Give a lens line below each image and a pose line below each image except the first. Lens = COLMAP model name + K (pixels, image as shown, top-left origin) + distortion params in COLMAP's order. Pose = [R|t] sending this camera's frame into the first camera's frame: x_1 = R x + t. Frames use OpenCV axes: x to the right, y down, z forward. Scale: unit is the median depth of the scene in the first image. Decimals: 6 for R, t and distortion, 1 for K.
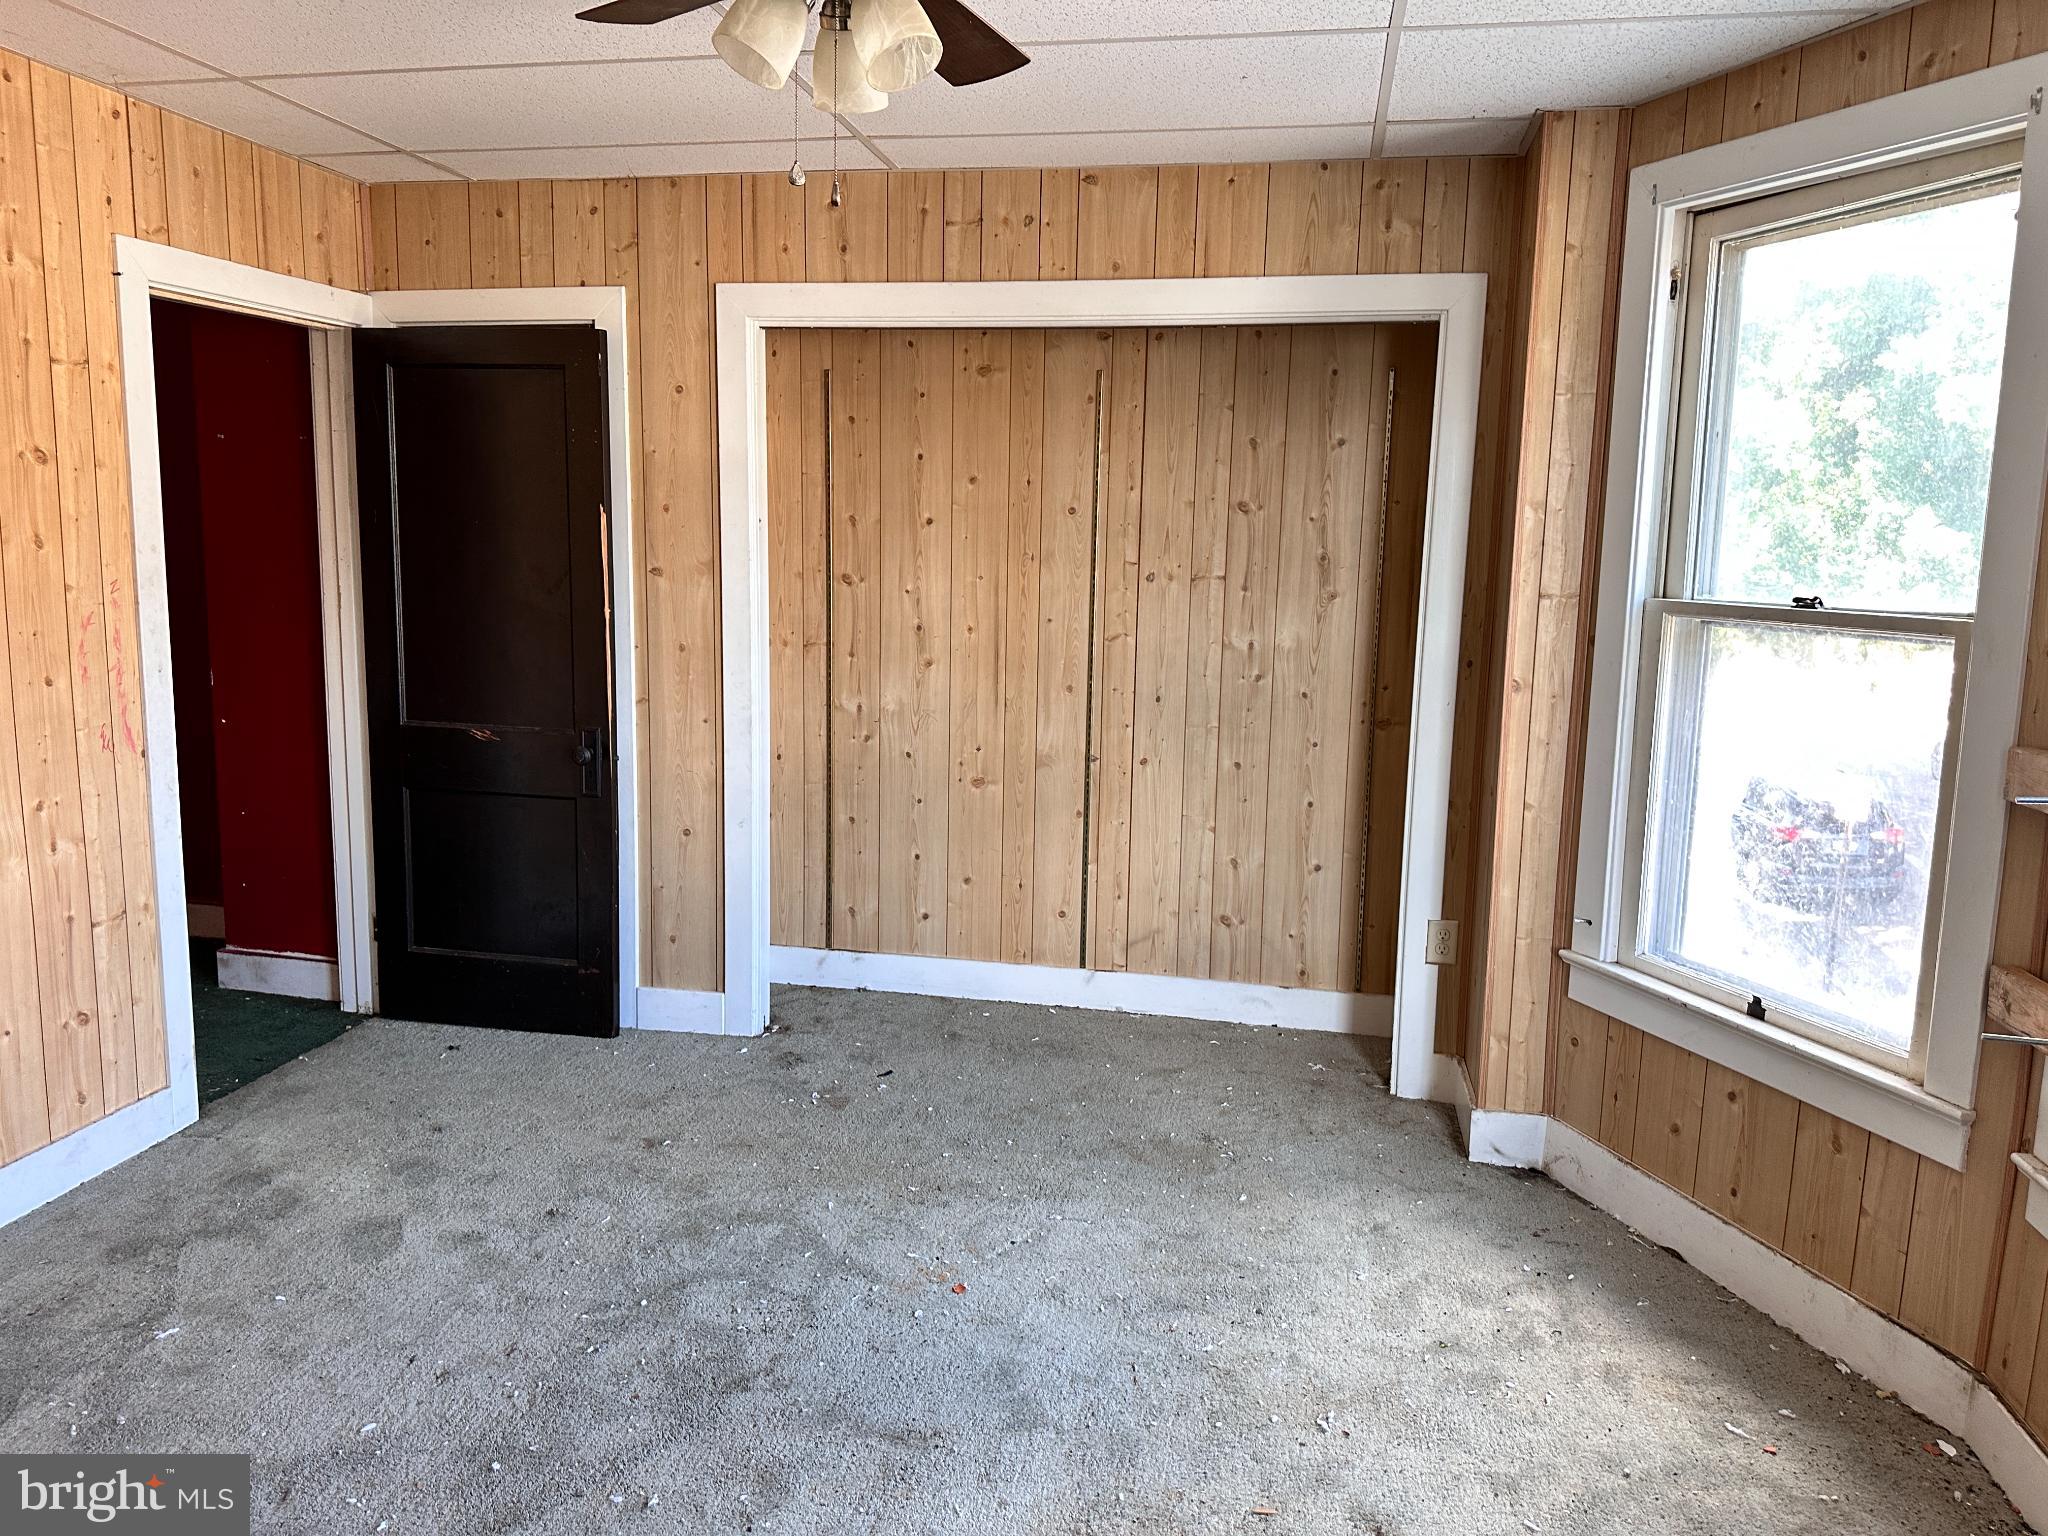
lens RADIAL K [[1427.8, 0, 1030.7], [0, 1427.8, 759.6], [0, 0, 1]] dist [0.064244, -0.065437]
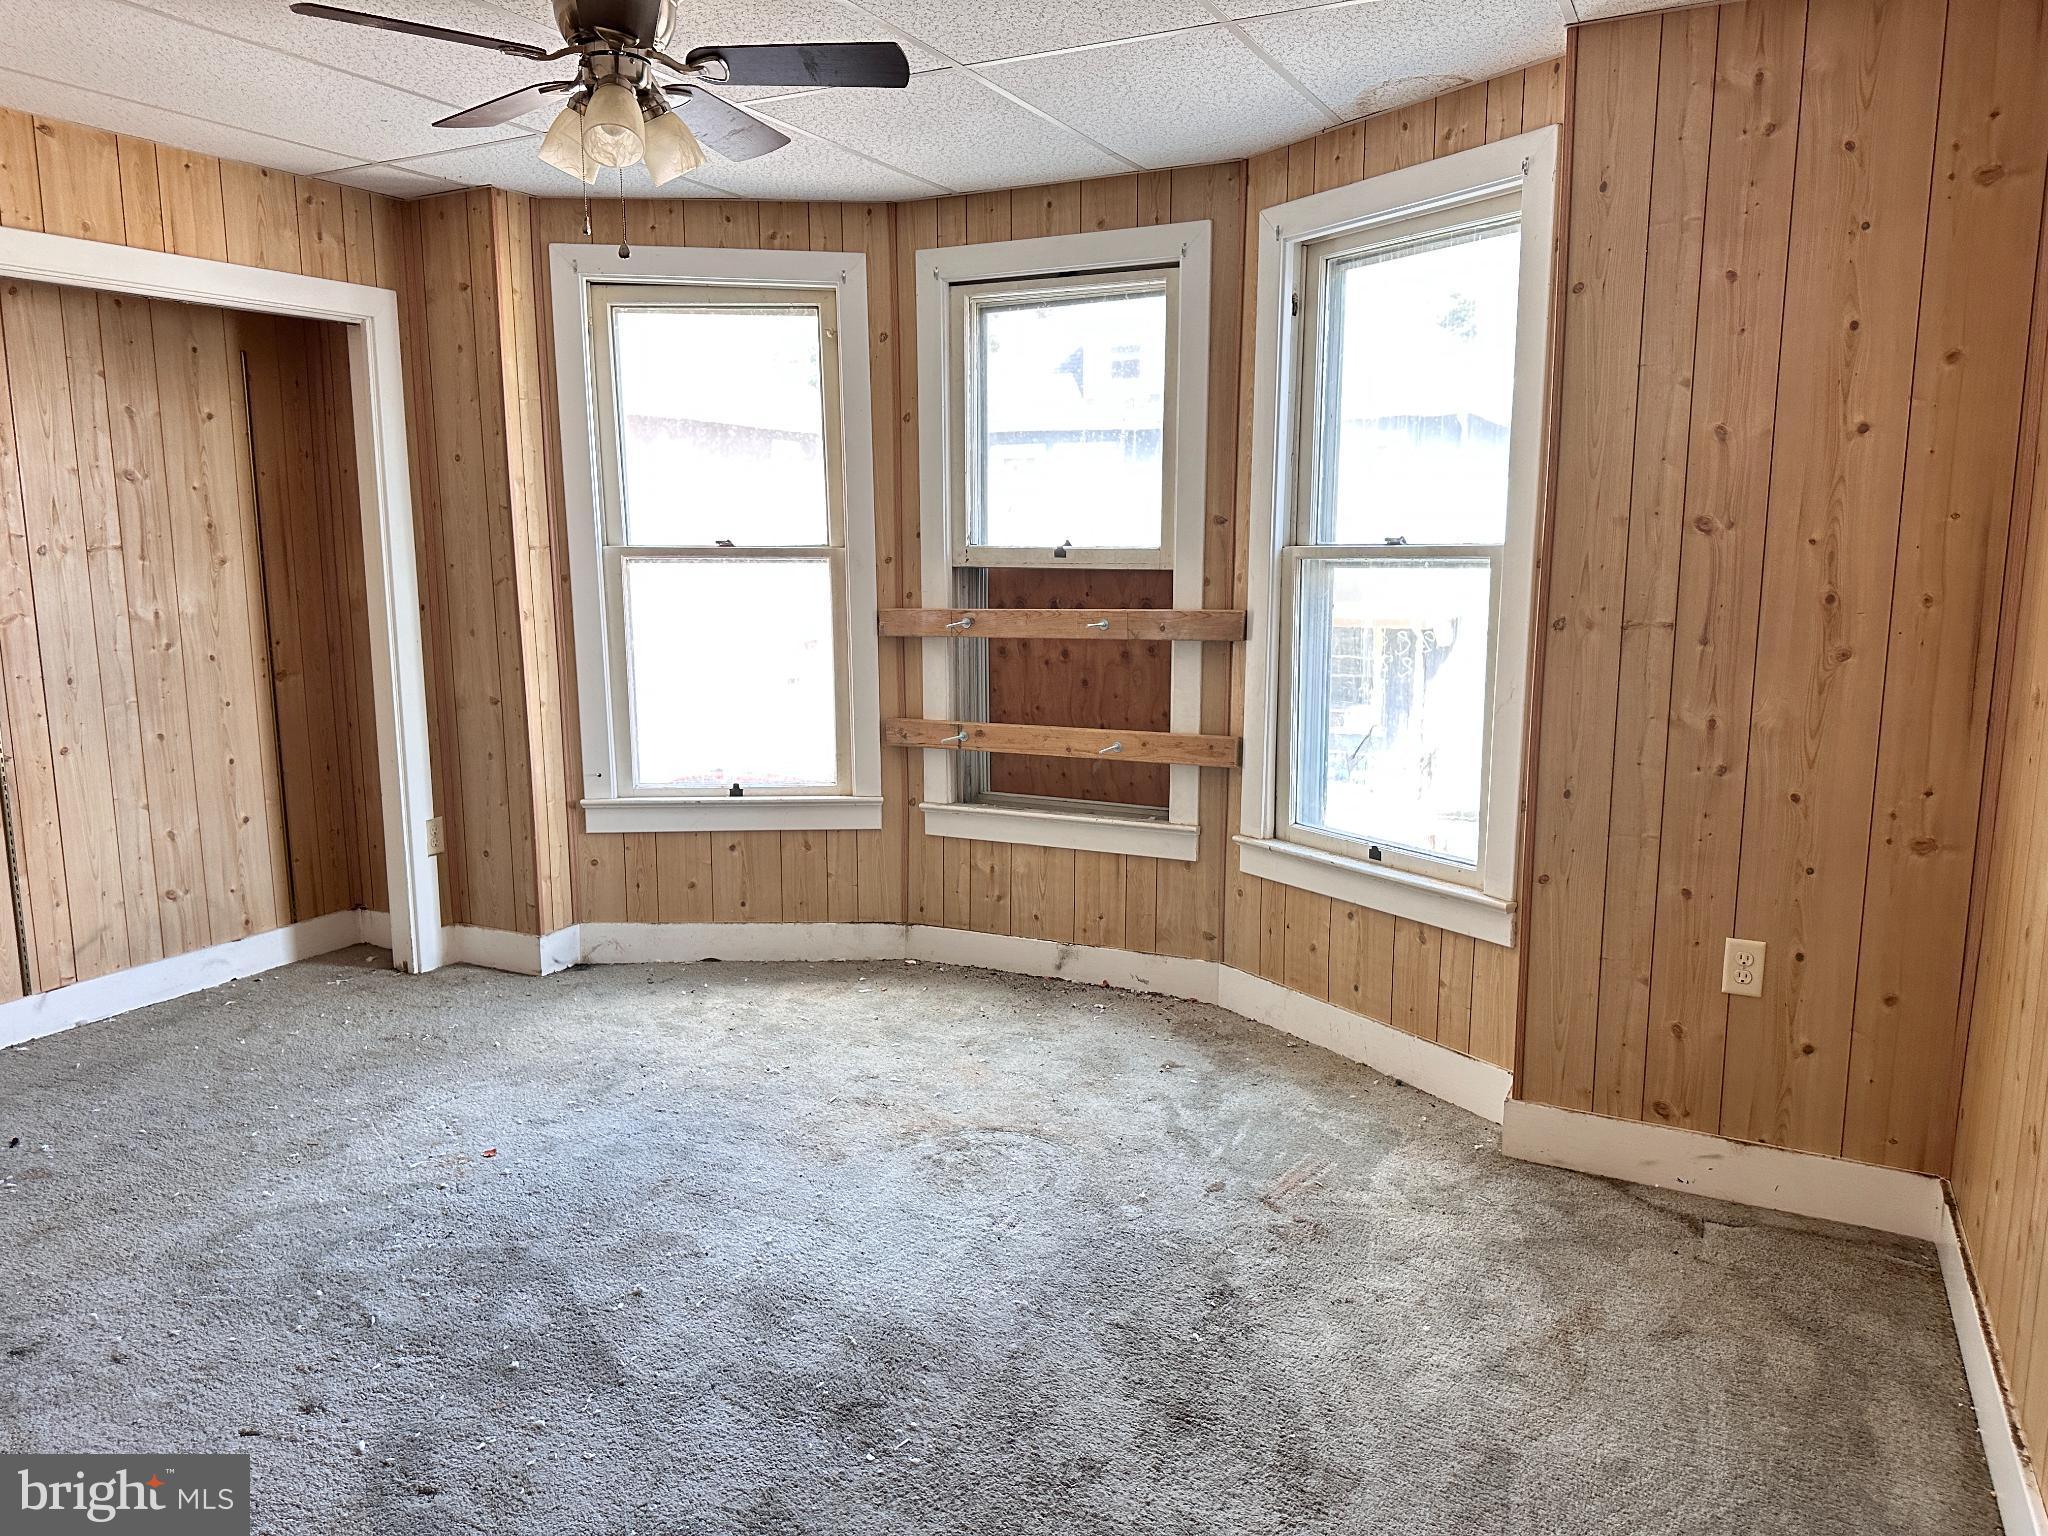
lens RADIAL K [[1427.8, 0, 1037.4], [0, 1427.8, 750.5], [0, 0, 1]] dist [0.064244, -0.065437]
pose [[0.266599, -0.174663, 0.947849, -0.674202], [0.156313, 0.978258, 0.136301, -0.029723], [-0.951047, 0.111823, 0.288105, 0.138587]]
